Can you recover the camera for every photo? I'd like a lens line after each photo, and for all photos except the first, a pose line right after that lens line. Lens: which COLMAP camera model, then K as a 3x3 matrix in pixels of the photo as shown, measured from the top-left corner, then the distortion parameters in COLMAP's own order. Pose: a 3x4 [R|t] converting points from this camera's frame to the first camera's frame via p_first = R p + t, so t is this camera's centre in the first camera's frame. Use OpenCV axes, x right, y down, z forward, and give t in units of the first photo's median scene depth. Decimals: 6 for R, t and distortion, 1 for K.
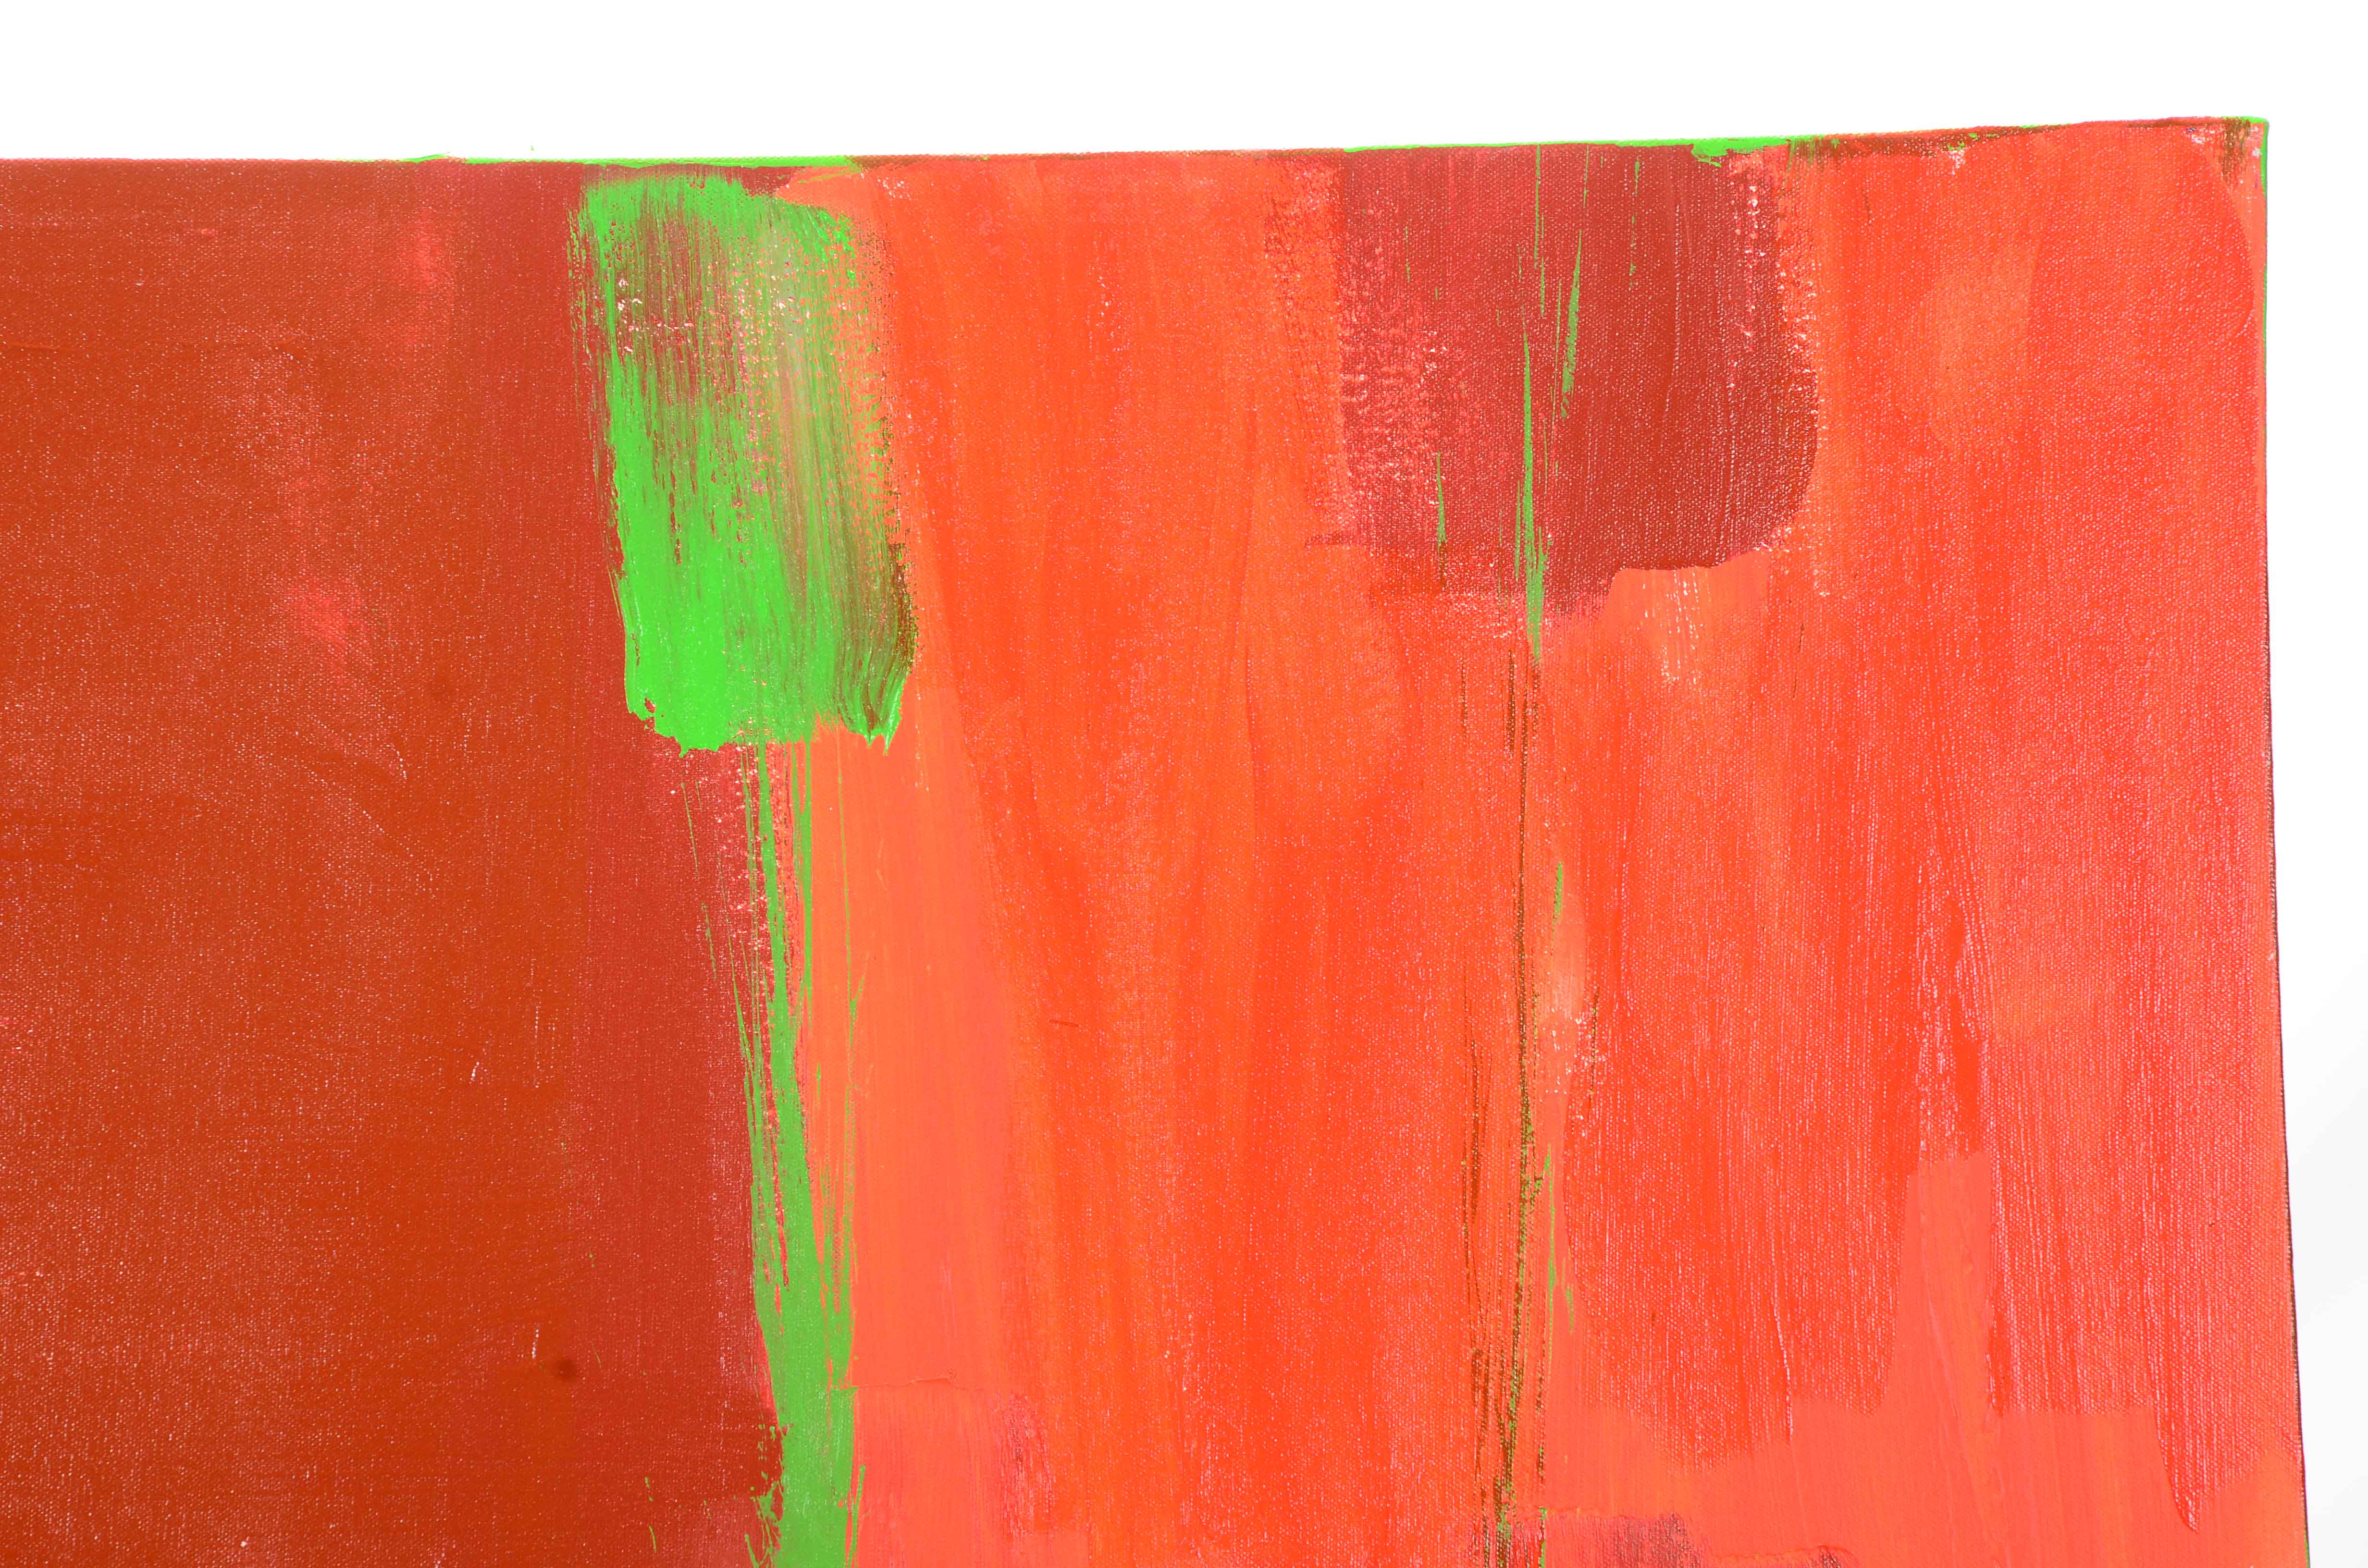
lens RADIAL K [[13398.6, 0, 1186.4], [0, 13398.6, 757.7], [0, 0, 1]] dist [2.500326, 0.000000]
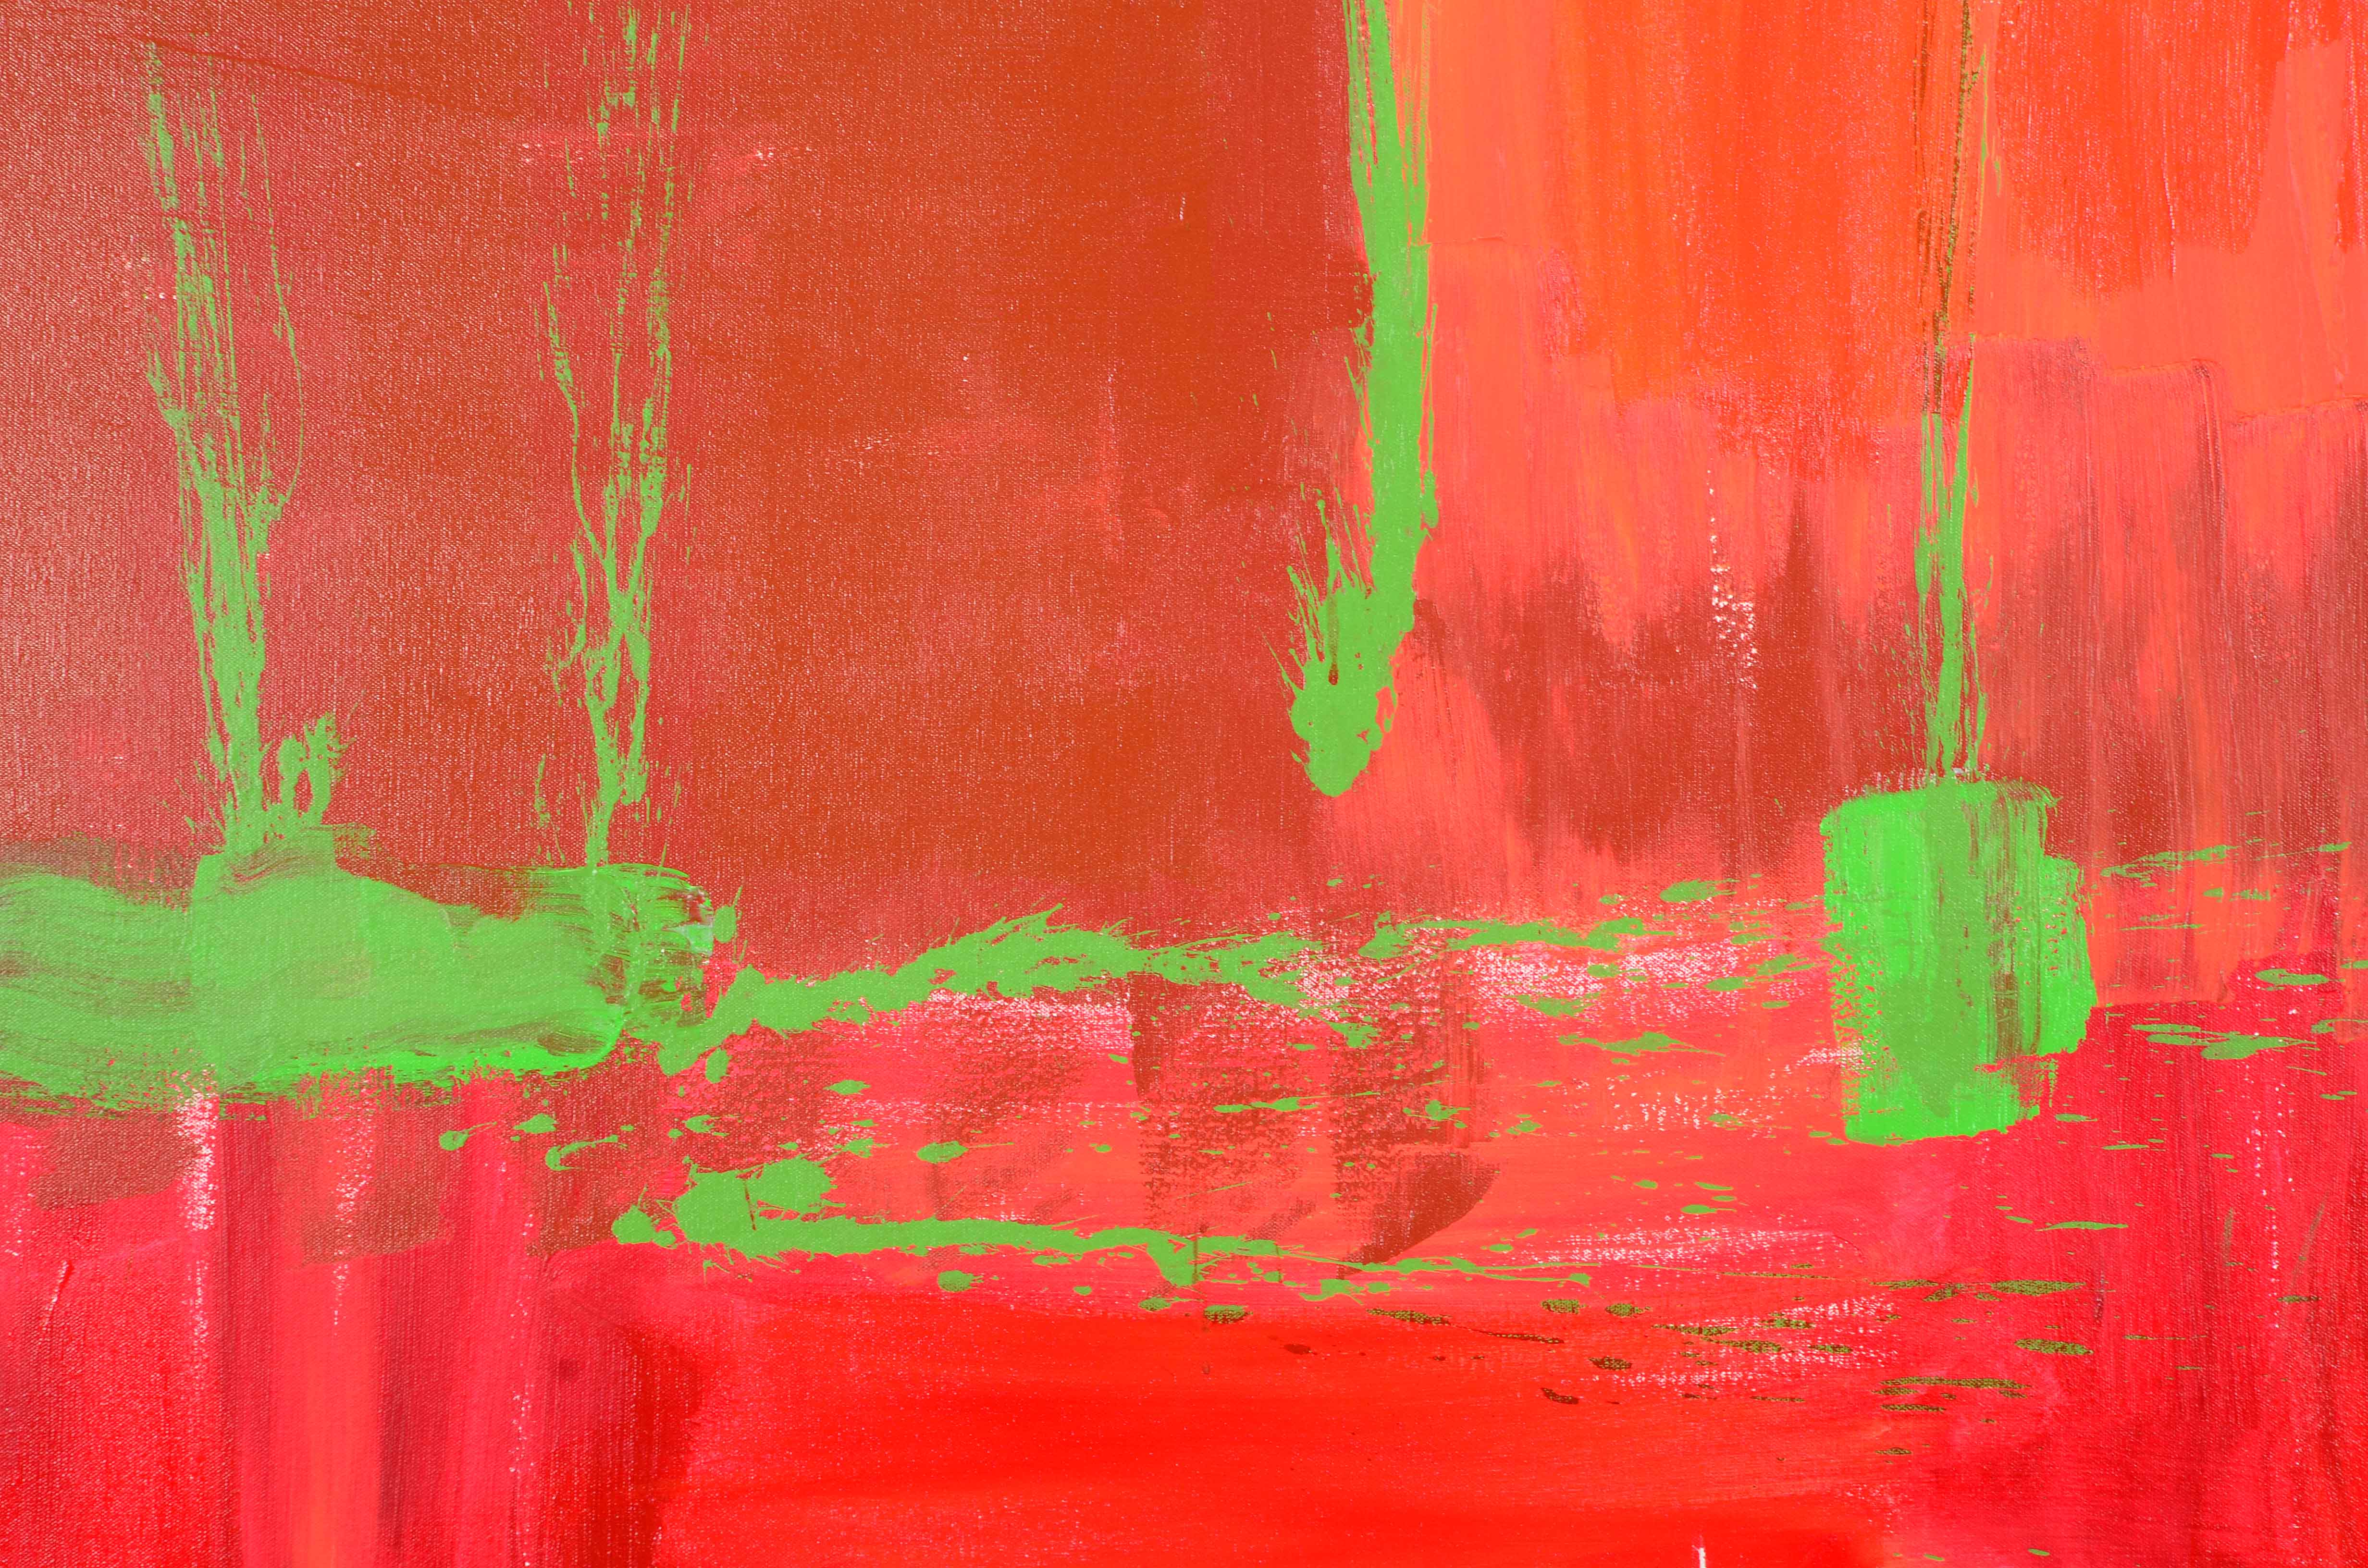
lens RADIAL K [[13398.6, 0, 1157.5], [0, 13398.6, 803.9], [0, 0, 1]] dist [2.500326, 0.000000]
pose [[0.999005, 0.004536, -0.044372, 0.006677], [-0.000149, 0.995148, 0.098386, -0.026221], [0.044603, -0.098281, 0.994159, -0.278807]]
